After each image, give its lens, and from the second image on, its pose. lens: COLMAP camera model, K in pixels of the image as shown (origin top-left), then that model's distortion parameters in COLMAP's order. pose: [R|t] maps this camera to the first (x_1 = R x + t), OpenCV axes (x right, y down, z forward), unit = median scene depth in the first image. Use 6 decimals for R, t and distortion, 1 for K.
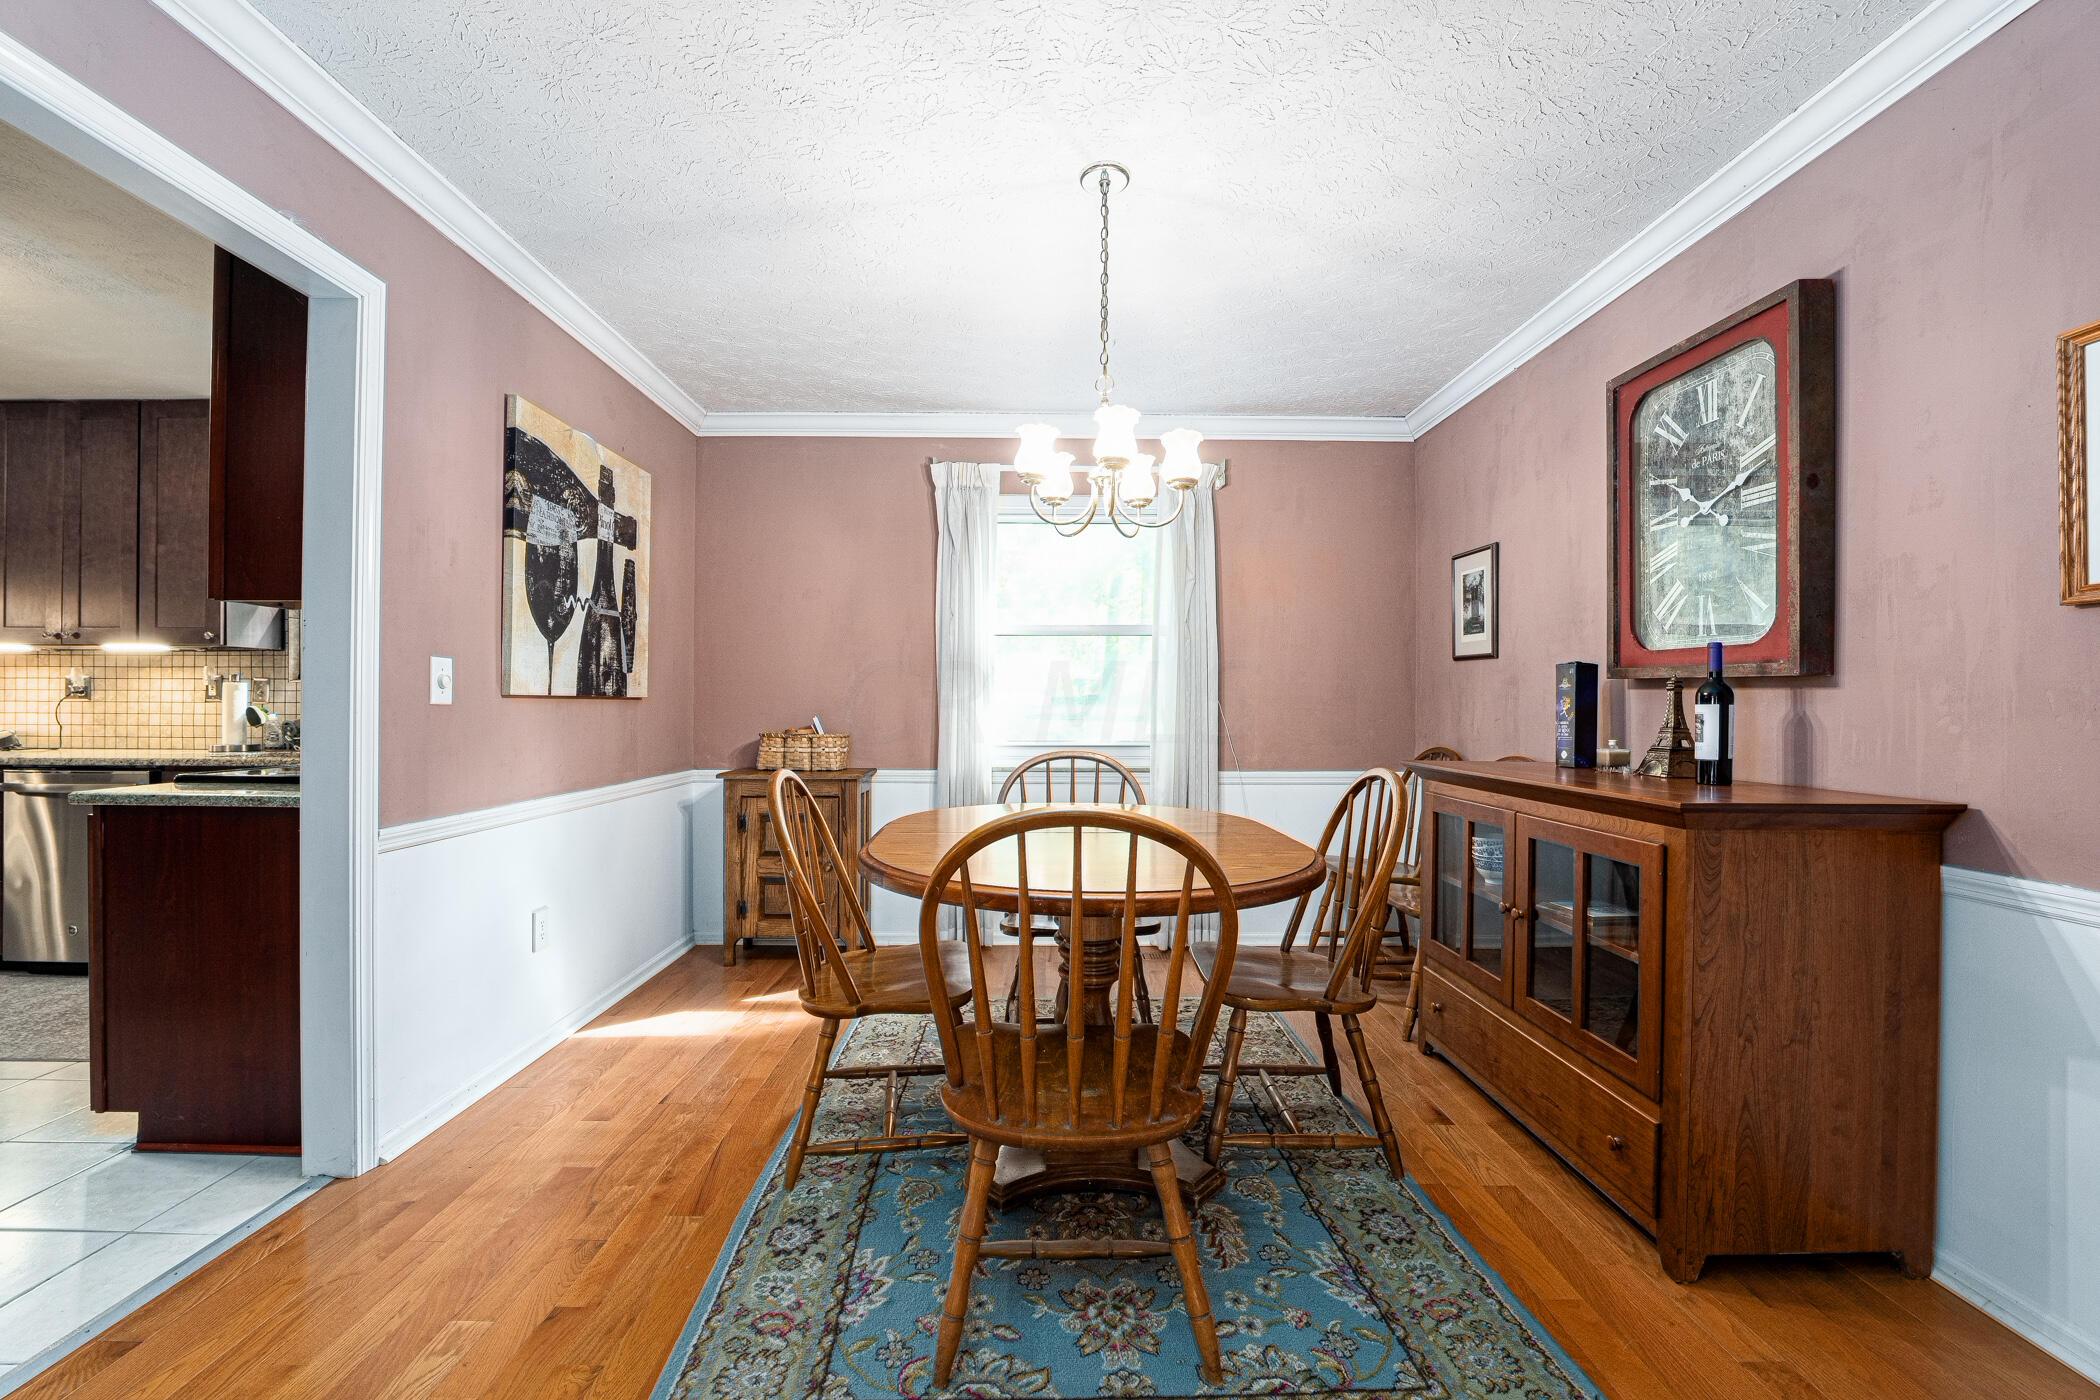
lens RADIAL K [[859.1, 0, 1042.8], [0, 859.1, 700.6], [0, 0, 1]] dist [-0.031047, 0.005284]
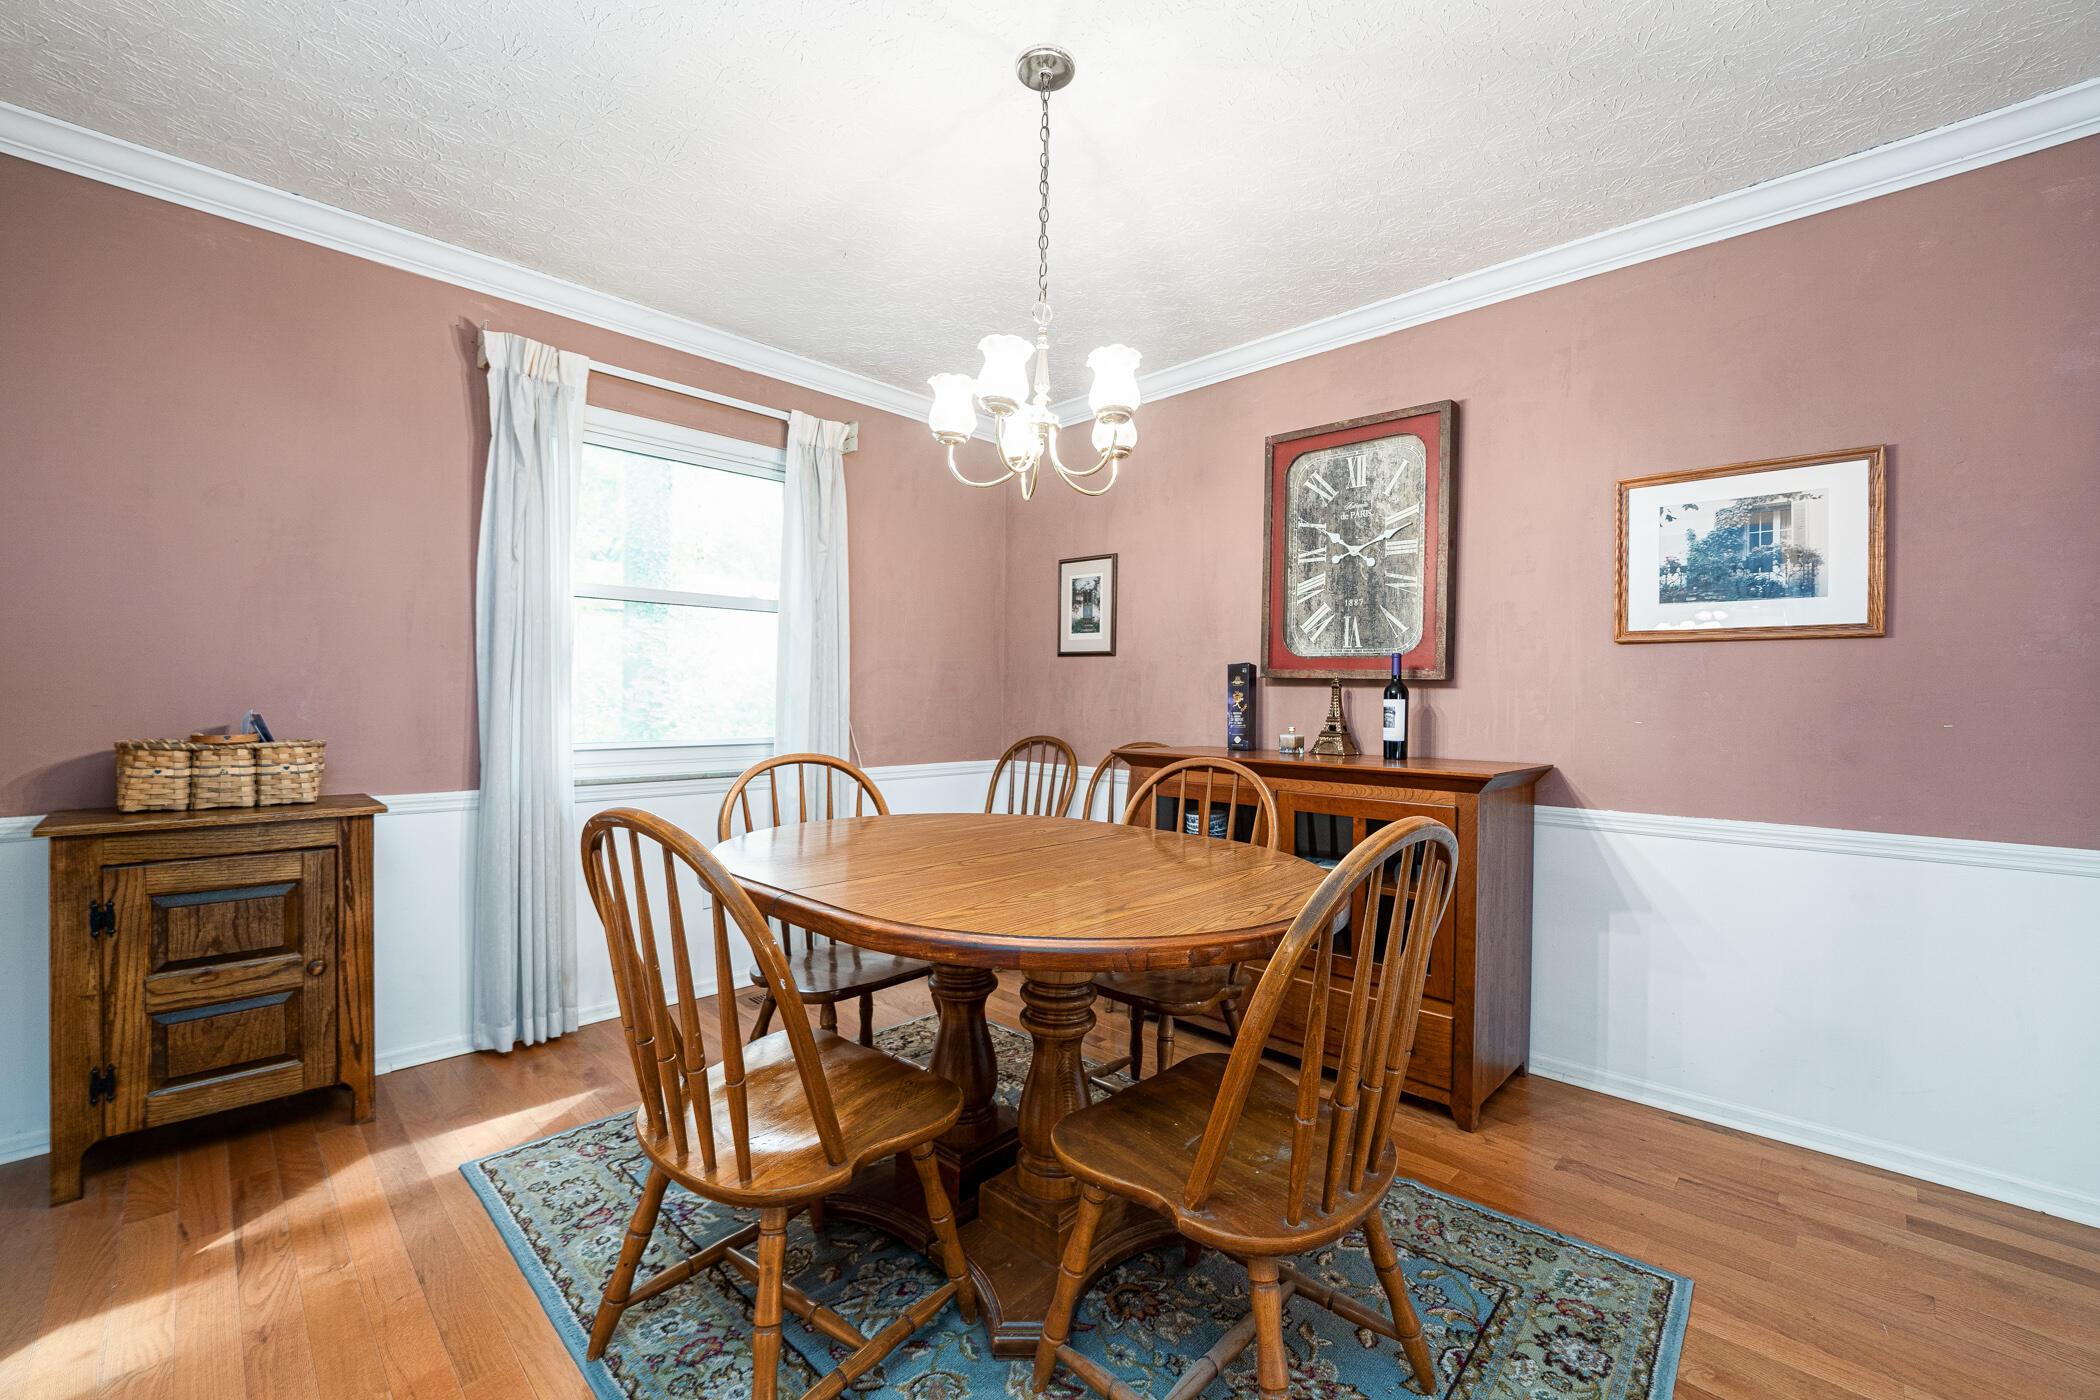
lens RADIAL K [[857.2, 0, 1043.7], [0, 857.2, 697.7], [0, 0, 1]] dist [-0.027895, 0.003256]
pose [[0.703465, 0.004361, 0.710716, -0.480103], [-0.011878, 0.999914, 0.005621, 0.000379], [-0.710630, -0.012396, 0.703457, 0.378371]]
